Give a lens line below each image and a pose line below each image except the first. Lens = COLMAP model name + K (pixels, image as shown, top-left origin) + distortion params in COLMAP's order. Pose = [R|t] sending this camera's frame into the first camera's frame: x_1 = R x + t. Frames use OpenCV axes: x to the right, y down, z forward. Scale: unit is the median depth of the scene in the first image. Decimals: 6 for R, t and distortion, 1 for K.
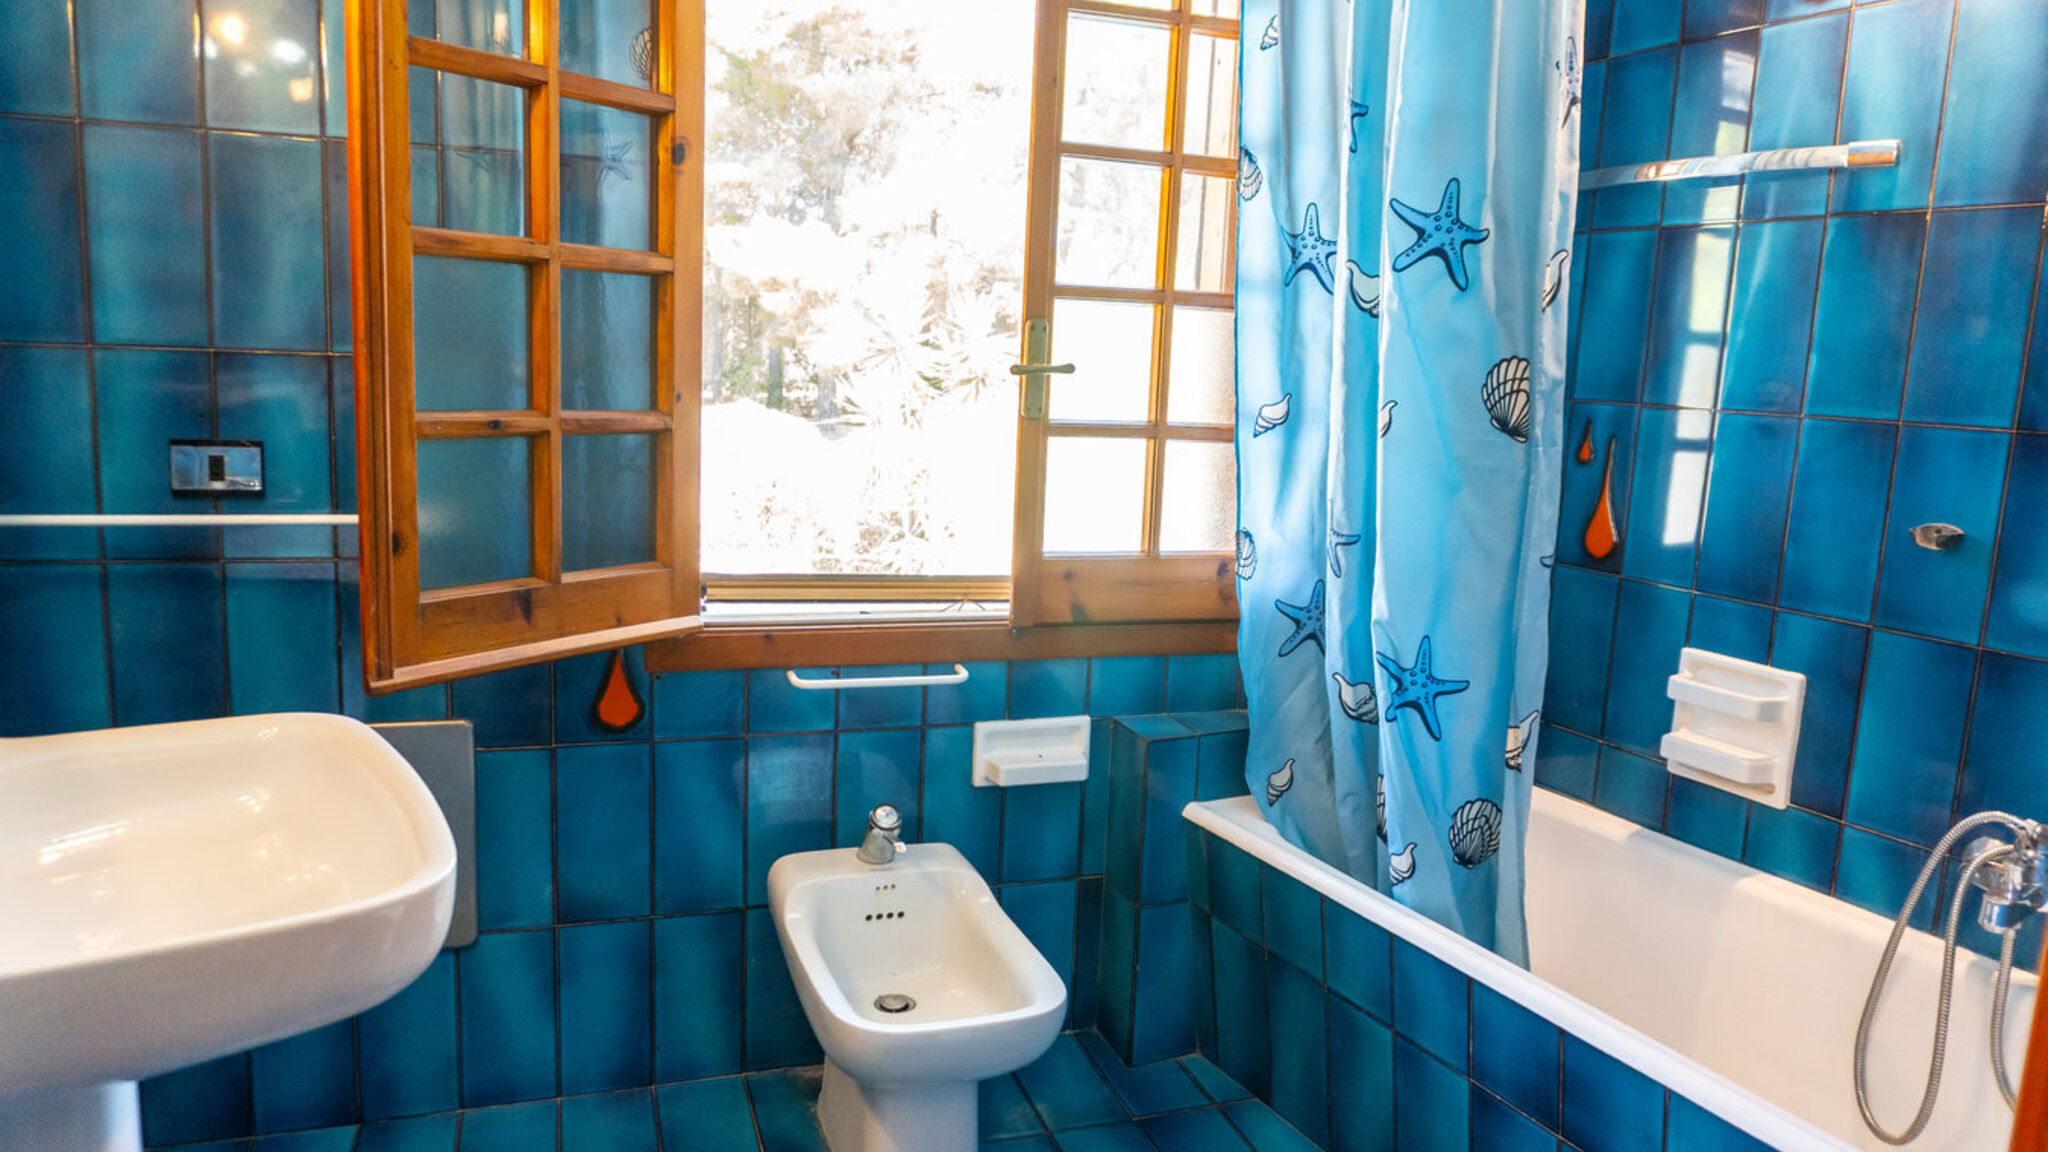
lens RADIAL K [[1377.2, 0, 1023.5], [0, 1377.2, 570.9], [0, 0, 1]] dist [-0.011678, -0.005471]
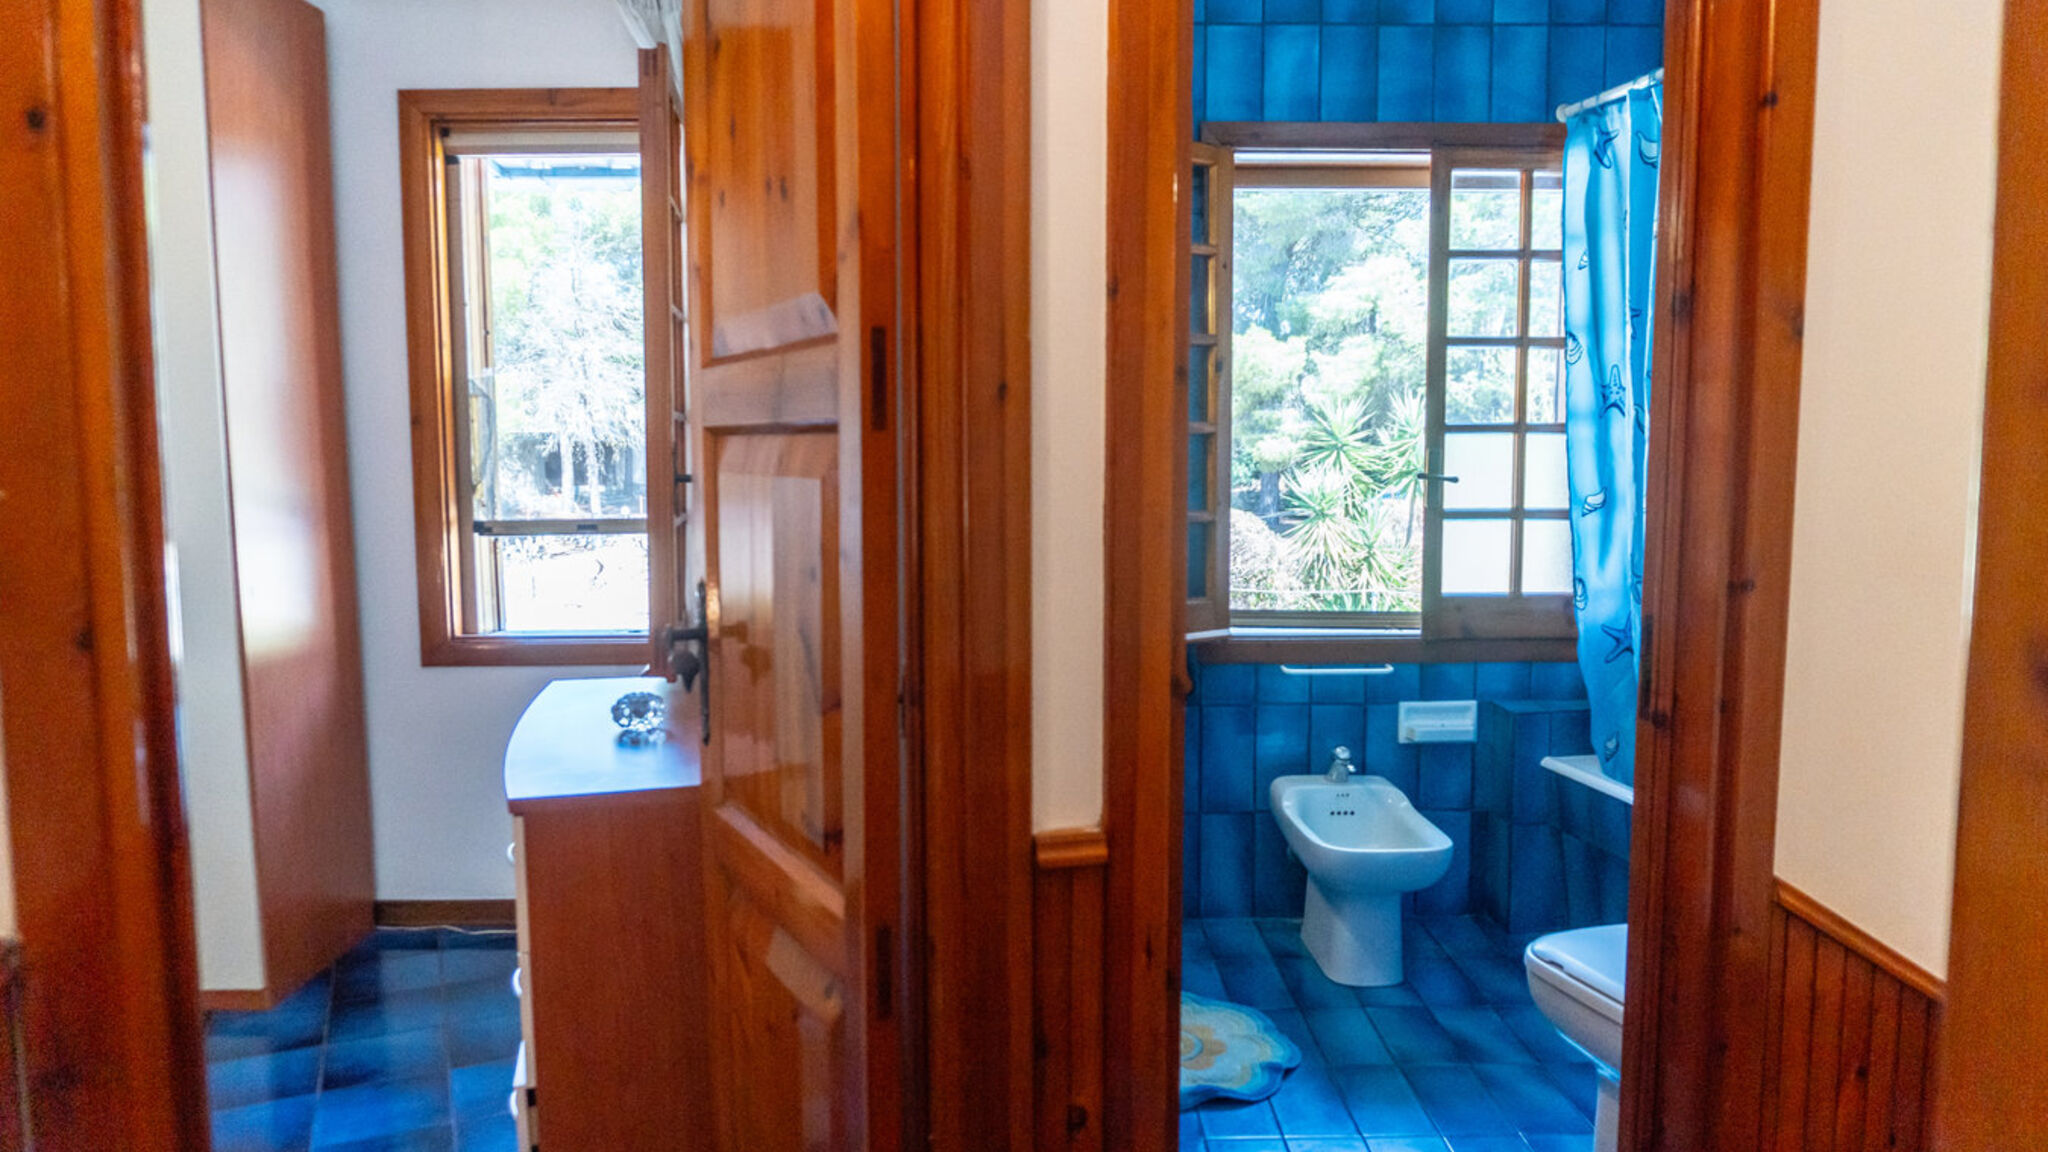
lens RADIAL K [[1377.2, 0, 1023.5], [0, 1377.2, 570.9], [0, 0, 1]] dist [-0.011678, -0.005471]
pose [[0.950021, -0.020865, -0.311487, 0.050619], [-0.000391, 0.997684, -0.068025, 0.067974], [0.312185, 0.064747, 0.947813, -0.639058]]
